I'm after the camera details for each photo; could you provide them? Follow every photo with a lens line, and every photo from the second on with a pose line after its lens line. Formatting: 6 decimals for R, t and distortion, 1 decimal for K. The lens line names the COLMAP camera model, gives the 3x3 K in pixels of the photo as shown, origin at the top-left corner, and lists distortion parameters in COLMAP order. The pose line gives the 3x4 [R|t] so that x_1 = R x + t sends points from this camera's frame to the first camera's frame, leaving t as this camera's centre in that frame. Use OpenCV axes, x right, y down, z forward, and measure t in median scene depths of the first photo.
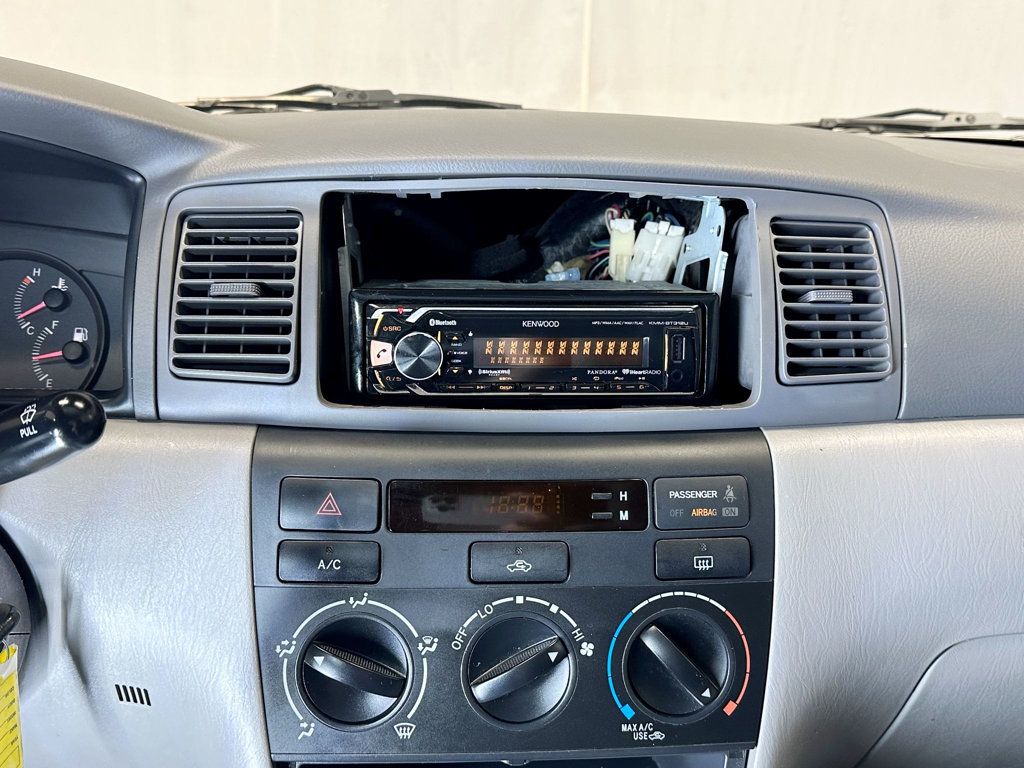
lens RADIAL K [[991.0, 0, 515.6], [0, 991.0, 382.3], [0, 0, 1]] dist [0.174848, -0.421228]
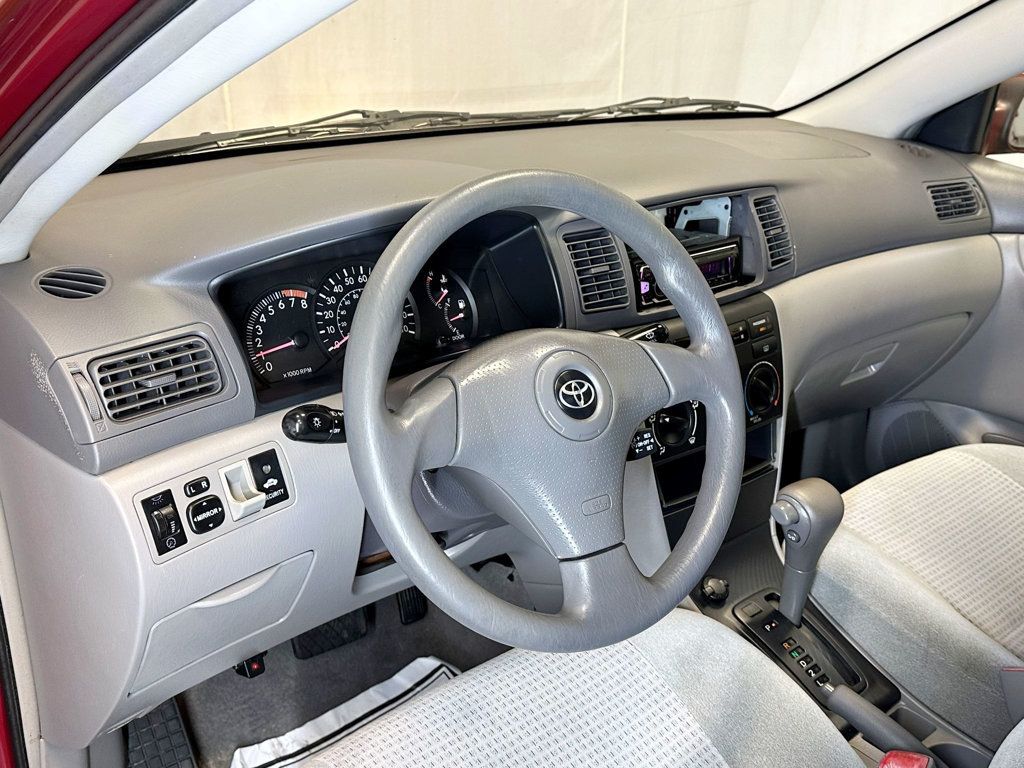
lens RADIAL K [[991.0, 0, 515.6], [0, 991.0, 382.3], [0, 0, 1]] dist [0.174848, -0.421228]
pose [[0.817008, -0.218656, 0.533562, -1.606526], [0.138263, 0.972607, 0.186867, -0.278276], [-0.559805, -0.078900, 0.824859, -0.682271]]
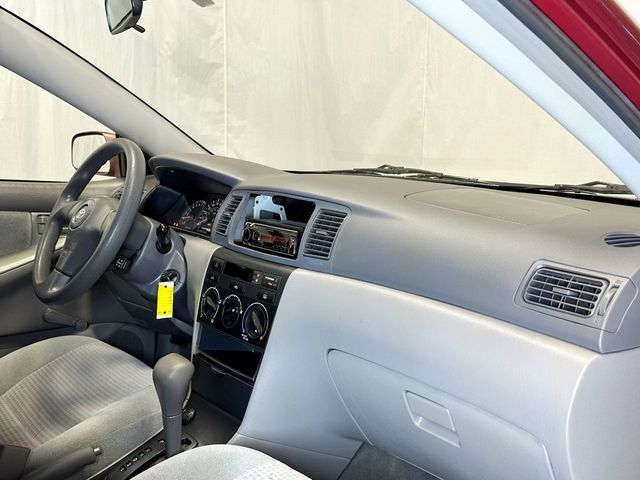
lens RADIAL K [[619.4, 0, 322.3], [0, 619.4, 238.9], [0, 0, 1]] dist [0.174848, -0.421228]
pose [[0.591464, 0.113537, -0.798298, 2.027522], [-0.231334, 0.972311, -0.033112, 0.001856], [0.772434, 0.204258, 0.601352, -0.237169]]
